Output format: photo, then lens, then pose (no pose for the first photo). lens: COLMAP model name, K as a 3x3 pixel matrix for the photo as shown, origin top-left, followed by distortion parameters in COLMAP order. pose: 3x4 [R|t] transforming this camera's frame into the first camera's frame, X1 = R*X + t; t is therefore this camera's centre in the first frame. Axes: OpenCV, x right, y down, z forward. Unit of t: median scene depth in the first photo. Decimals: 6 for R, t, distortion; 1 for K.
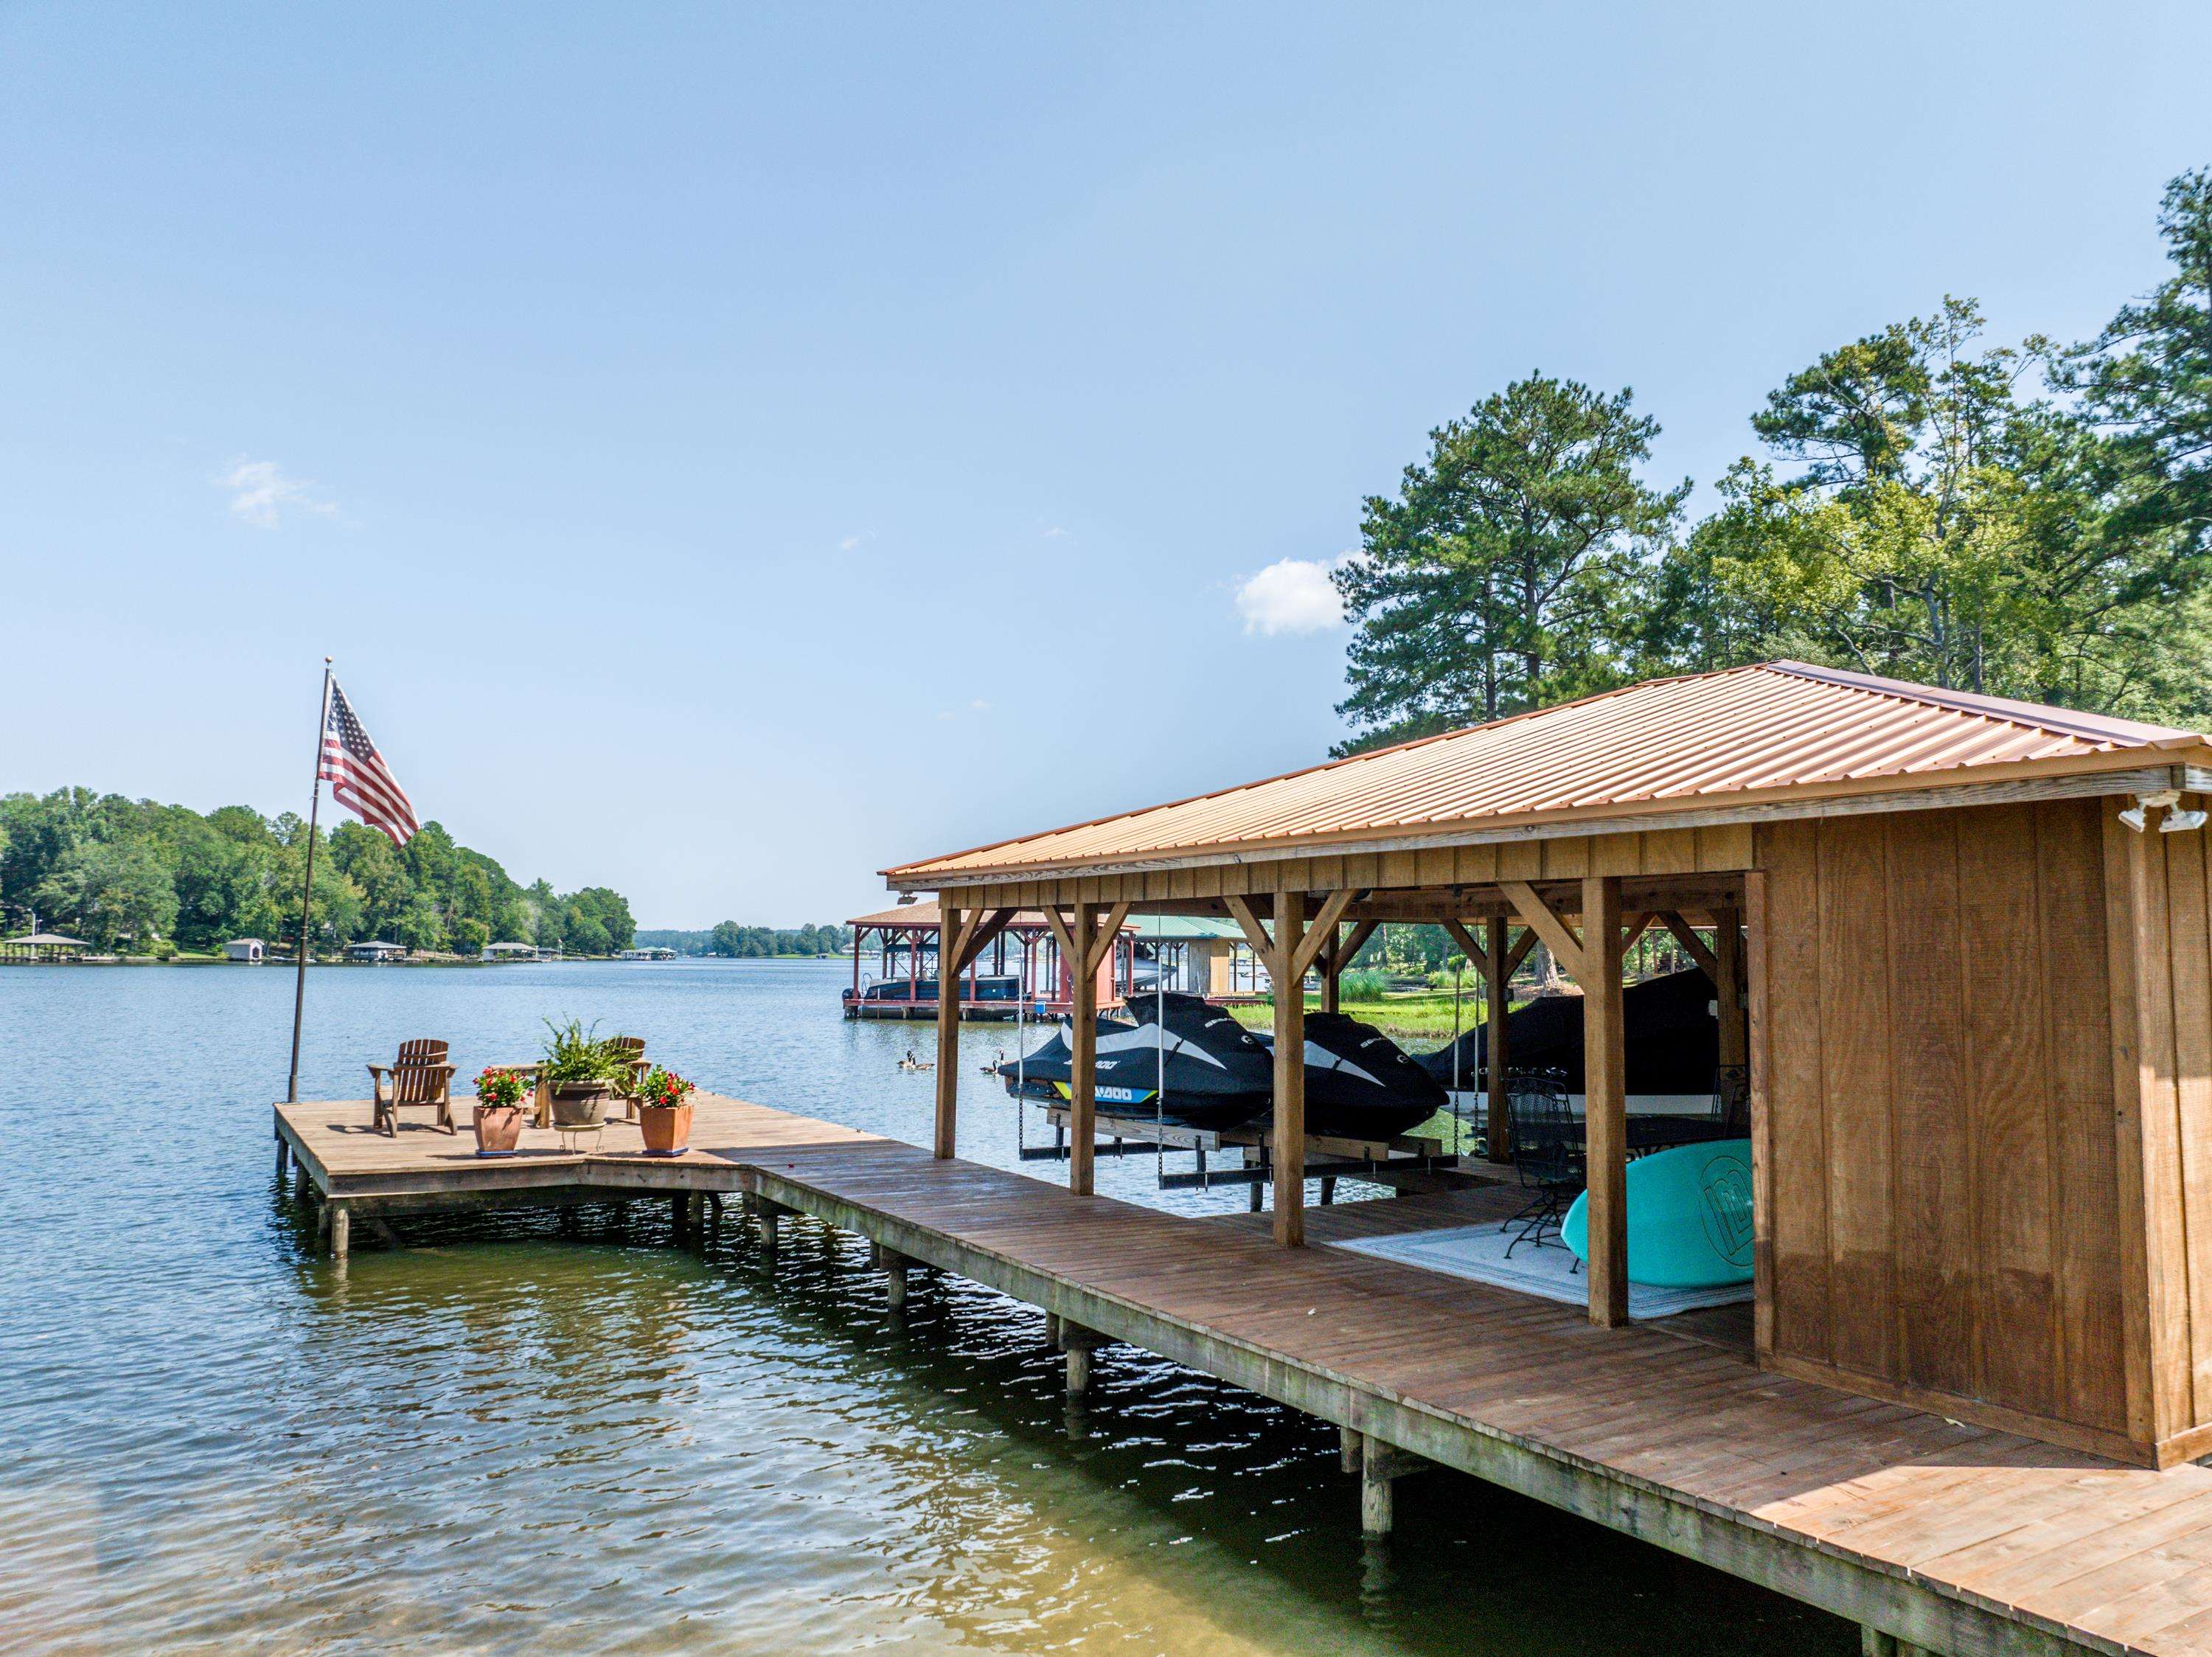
lens RADIAL K [[1552.0, 0, 1123.9], [0, 1552.0, 821.3], [0, 0, 1]] dist [-0.036460, 0.002907]
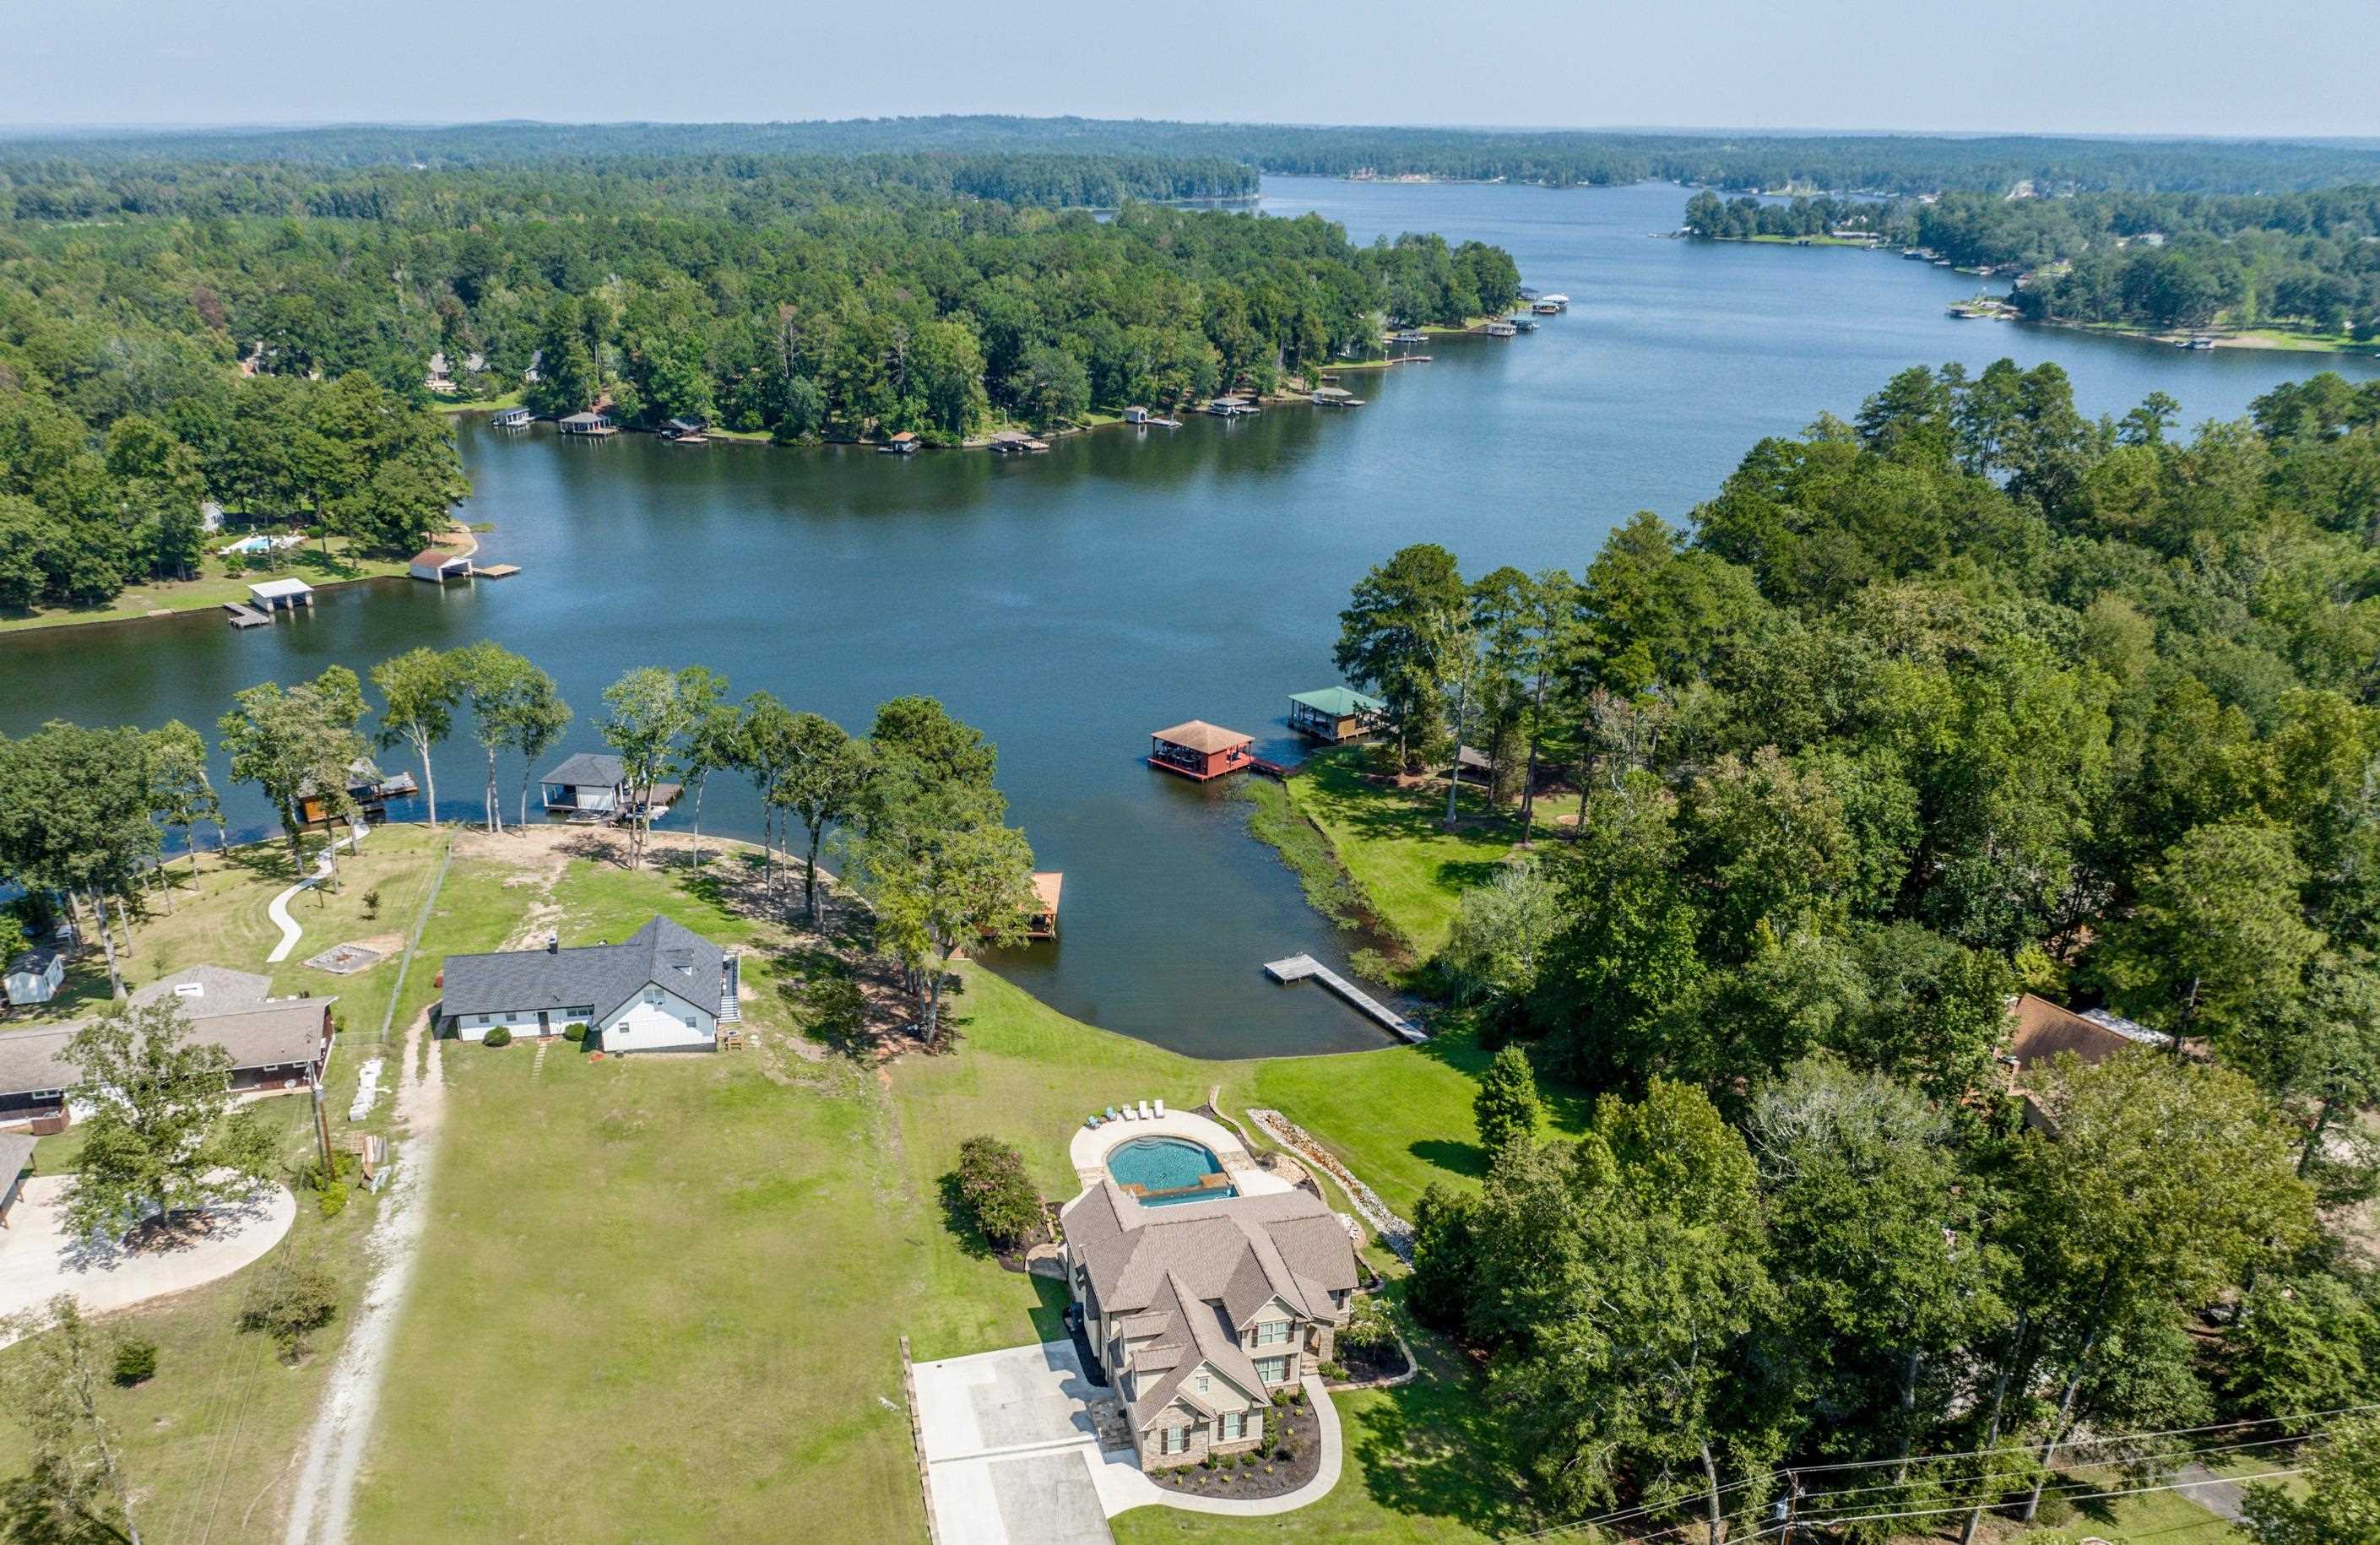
lens RADIAL K [[1837.6, 0, 1183.2], [0, 1837.6, 790.0], [0, 0, 1]] dist [-0.048021, 0.025140]
pose [[0.842149, 0.188460, -0.505241, 0.338628], [0.042294, 0.910970, 0.410298, -0.256839], [0.537584, -0.366901, 0.759202, -0.344344]]
